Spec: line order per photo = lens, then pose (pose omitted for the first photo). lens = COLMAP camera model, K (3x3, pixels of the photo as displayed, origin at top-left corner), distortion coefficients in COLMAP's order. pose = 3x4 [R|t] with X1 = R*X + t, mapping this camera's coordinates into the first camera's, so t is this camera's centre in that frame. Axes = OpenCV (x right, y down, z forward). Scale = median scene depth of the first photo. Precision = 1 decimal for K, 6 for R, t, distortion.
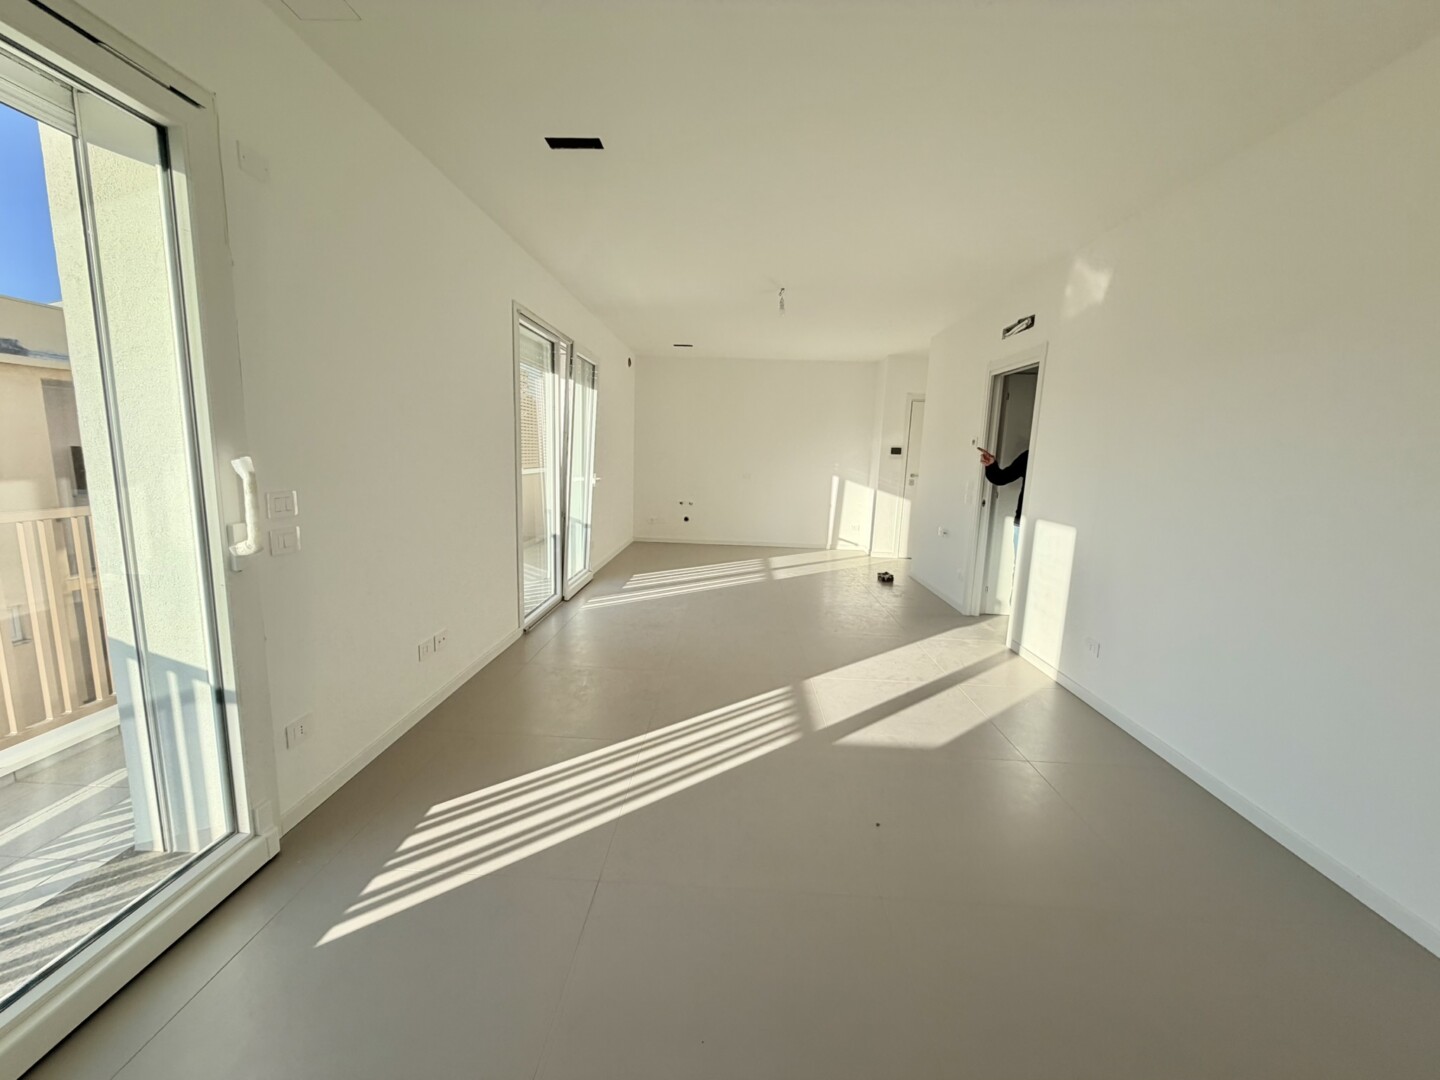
lens RADIAL K [[575.5, 0, 723.2], [0, 575.5, 538.4], [0, 0, 1]] dist [0.000352, 0.000084]
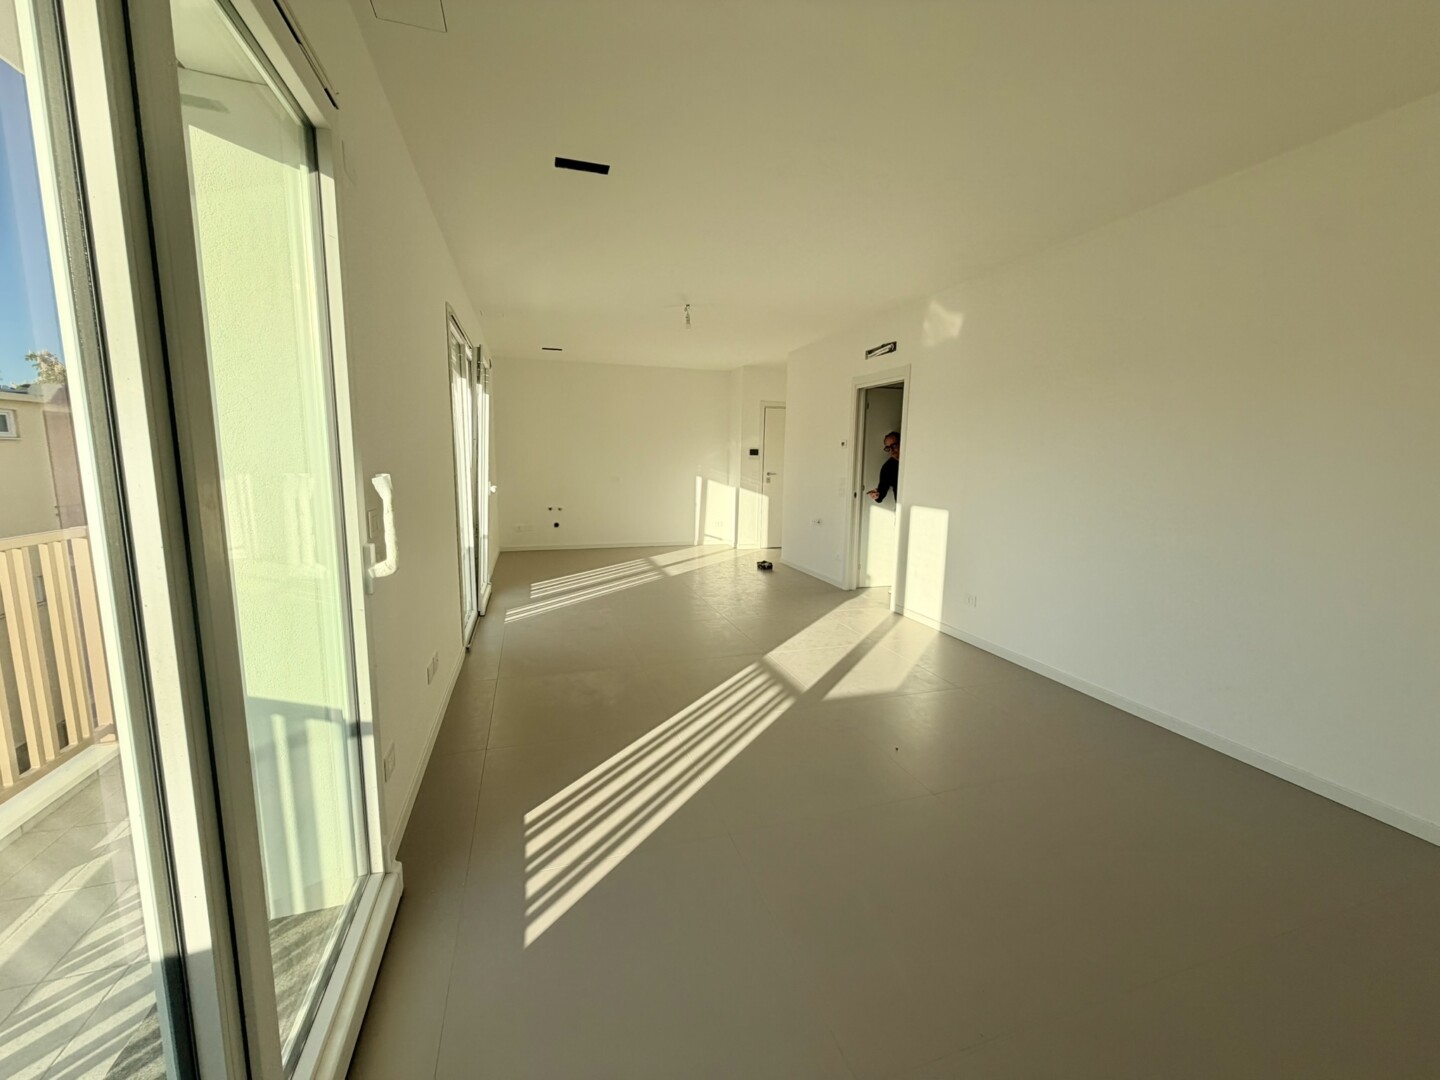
lens RADIAL K [[575.5, 0, 722.1], [0, 575.5, 537.1], [0, 0, 1]] dist [0.000352, 0.000084]
pose [[0.939250, -0.067041, 0.336624, -0.221311], [0.068534, 0.997621, 0.007458, -0.001750], [-0.336323, 0.016066, 0.941610, -0.032429]]
